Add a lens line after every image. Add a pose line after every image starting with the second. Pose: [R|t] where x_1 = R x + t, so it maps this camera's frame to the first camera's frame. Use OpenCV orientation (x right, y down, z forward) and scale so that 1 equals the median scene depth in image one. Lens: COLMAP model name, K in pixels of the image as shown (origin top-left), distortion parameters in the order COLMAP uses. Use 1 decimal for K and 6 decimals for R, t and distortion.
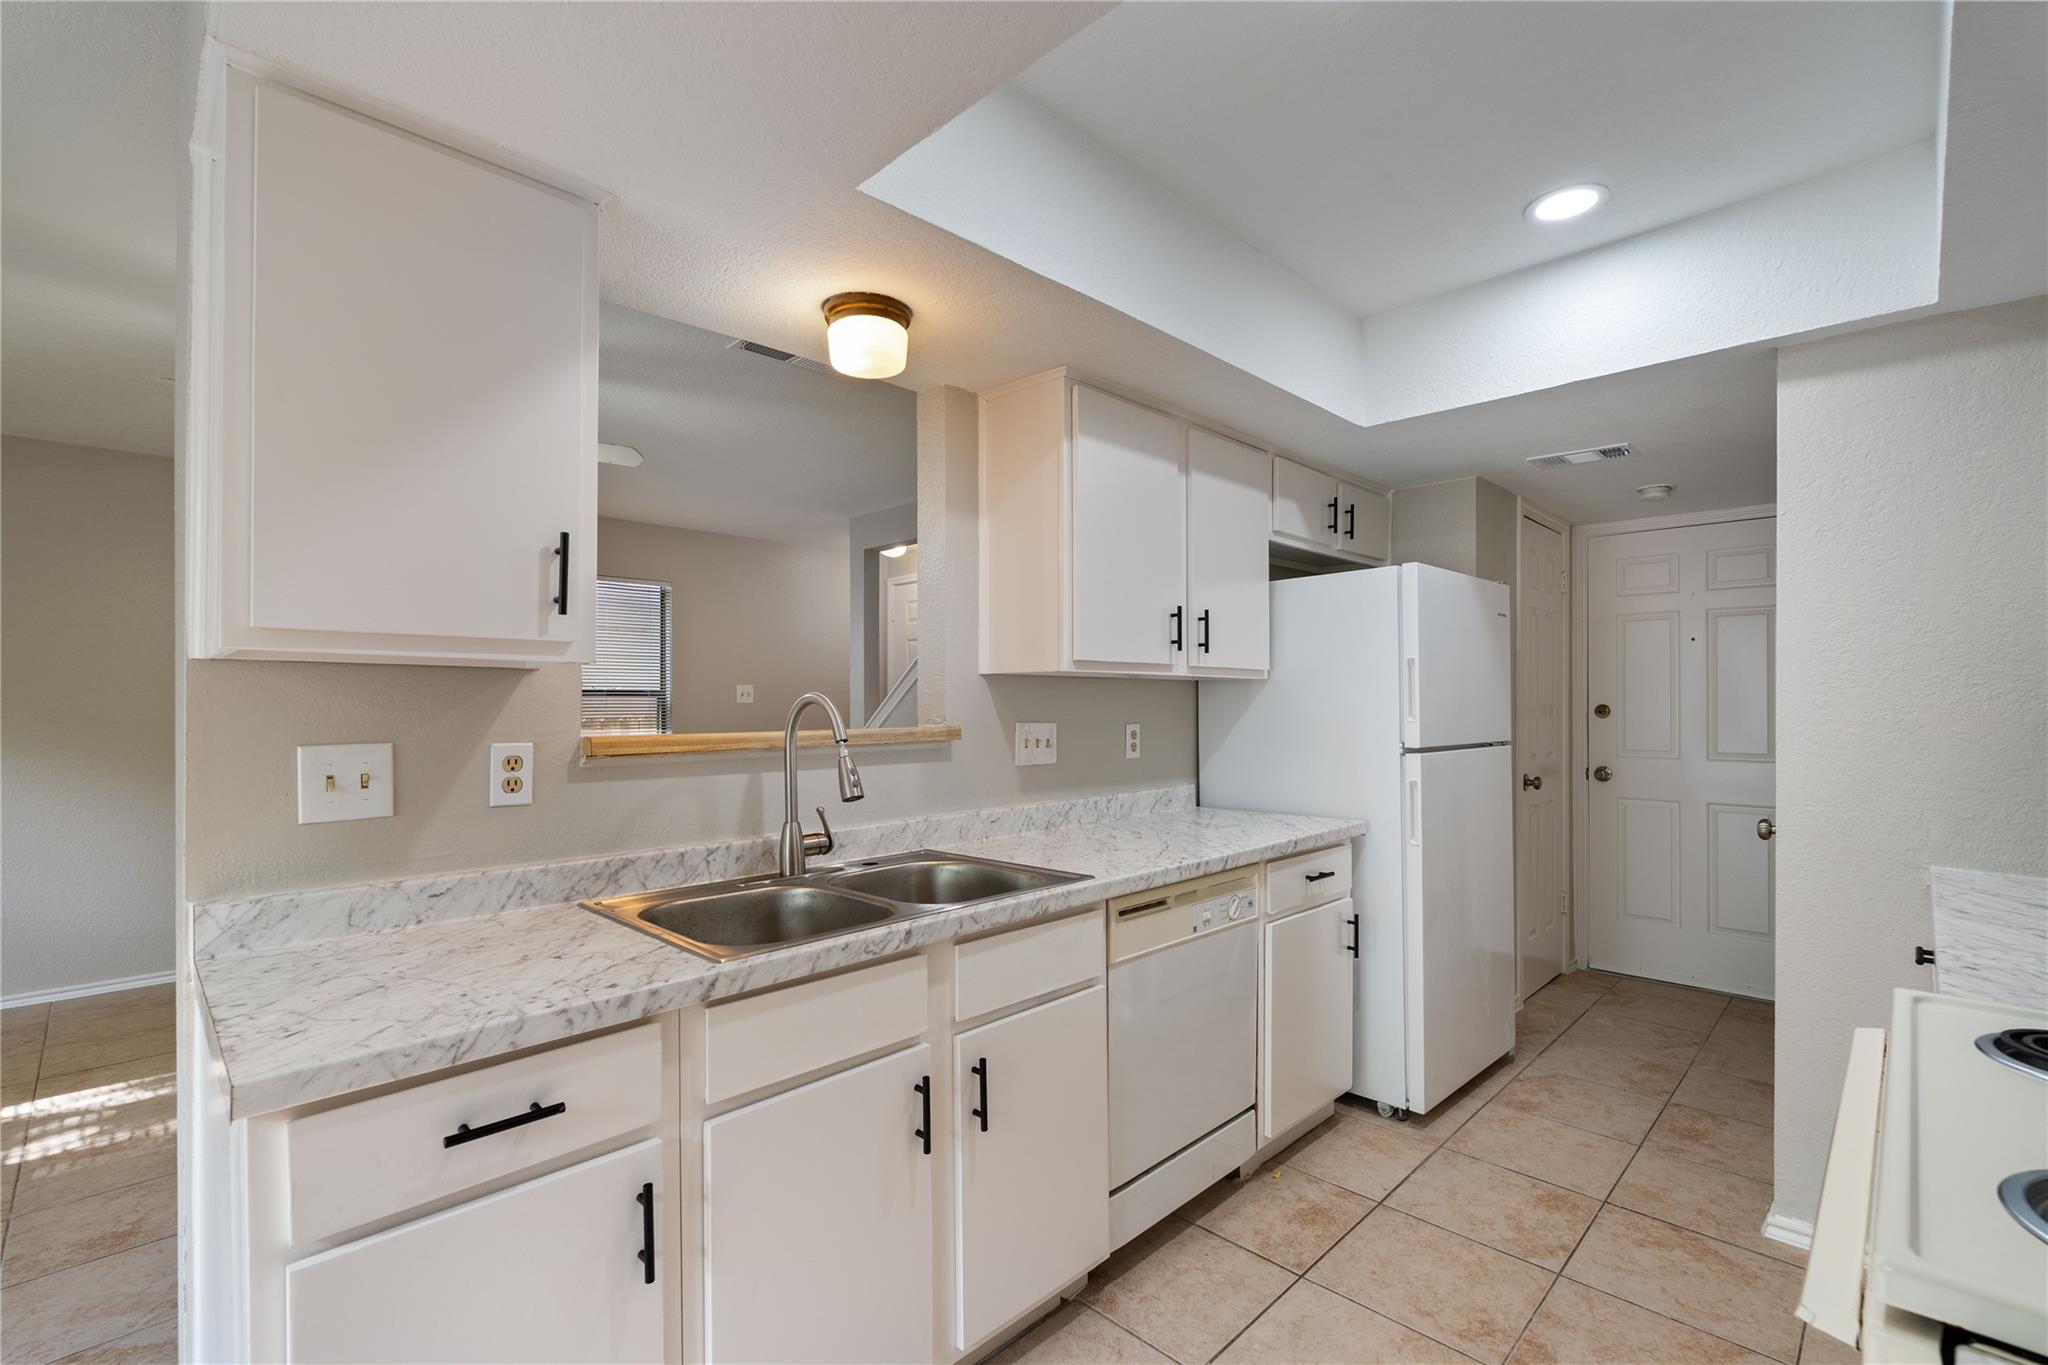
lens RADIAL K [[916.3, 0, 1031.4], [0, 916.3, 693.7], [0, 0, 1]] dist [0.073283, -0.000077]
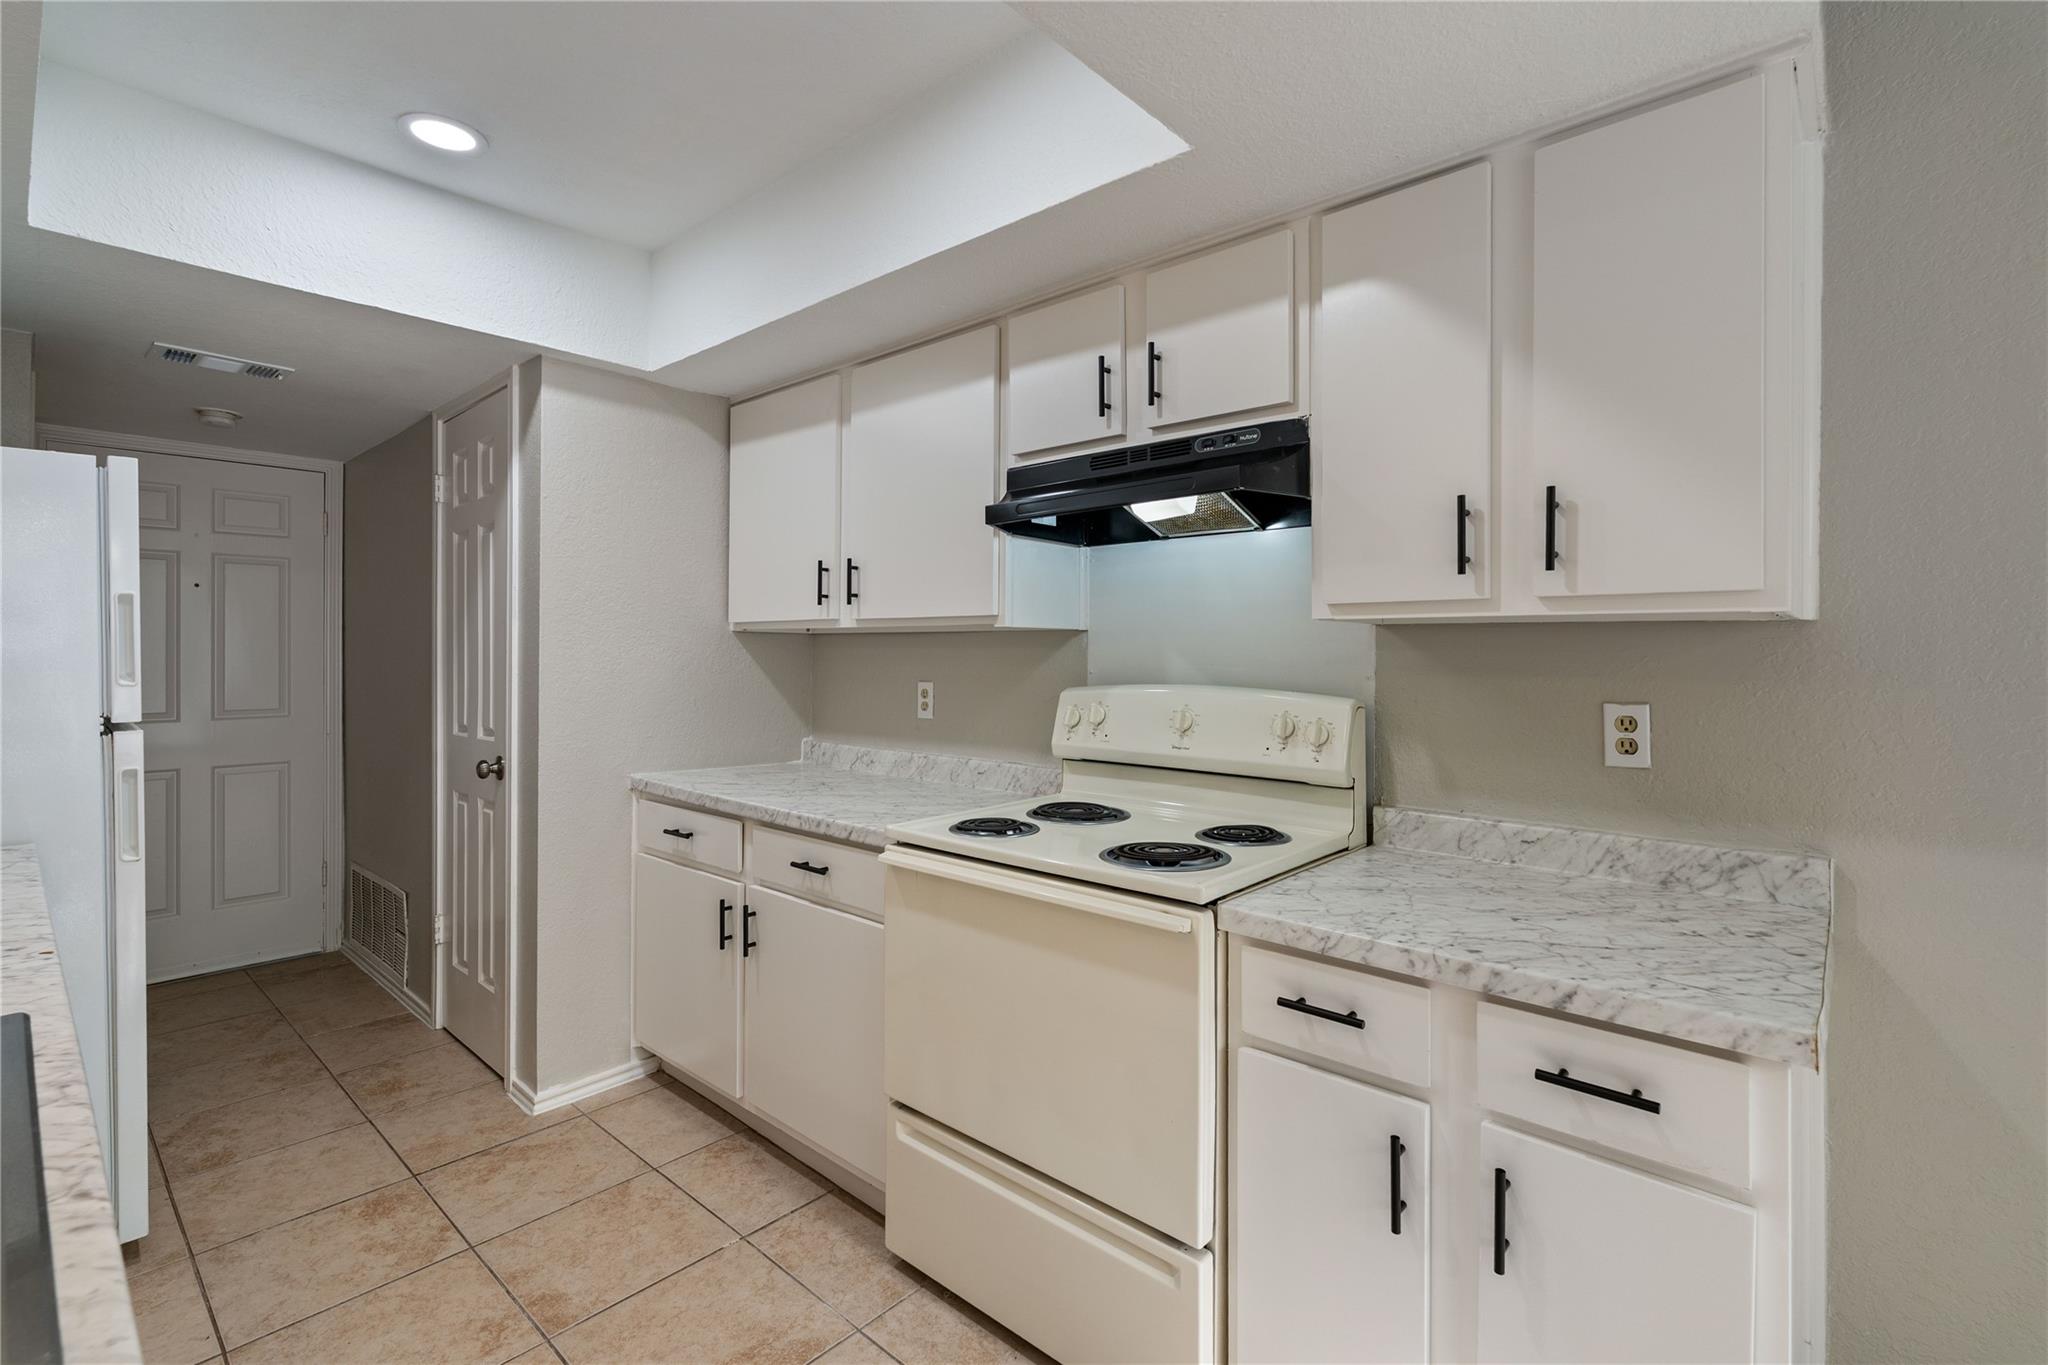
lens RADIAL K [[923.3, 0, 1025.6], [0, 923.3, 670.0], [0, 0, 1]] dist [-0.004460, -0.000290]
pose [[0.037038, 0.014641, -0.999207, 0.509540], [0.000853, 0.999892, 0.014683, 0.003252], [0.999314, -0.001396, 0.037021, 0.511802]]
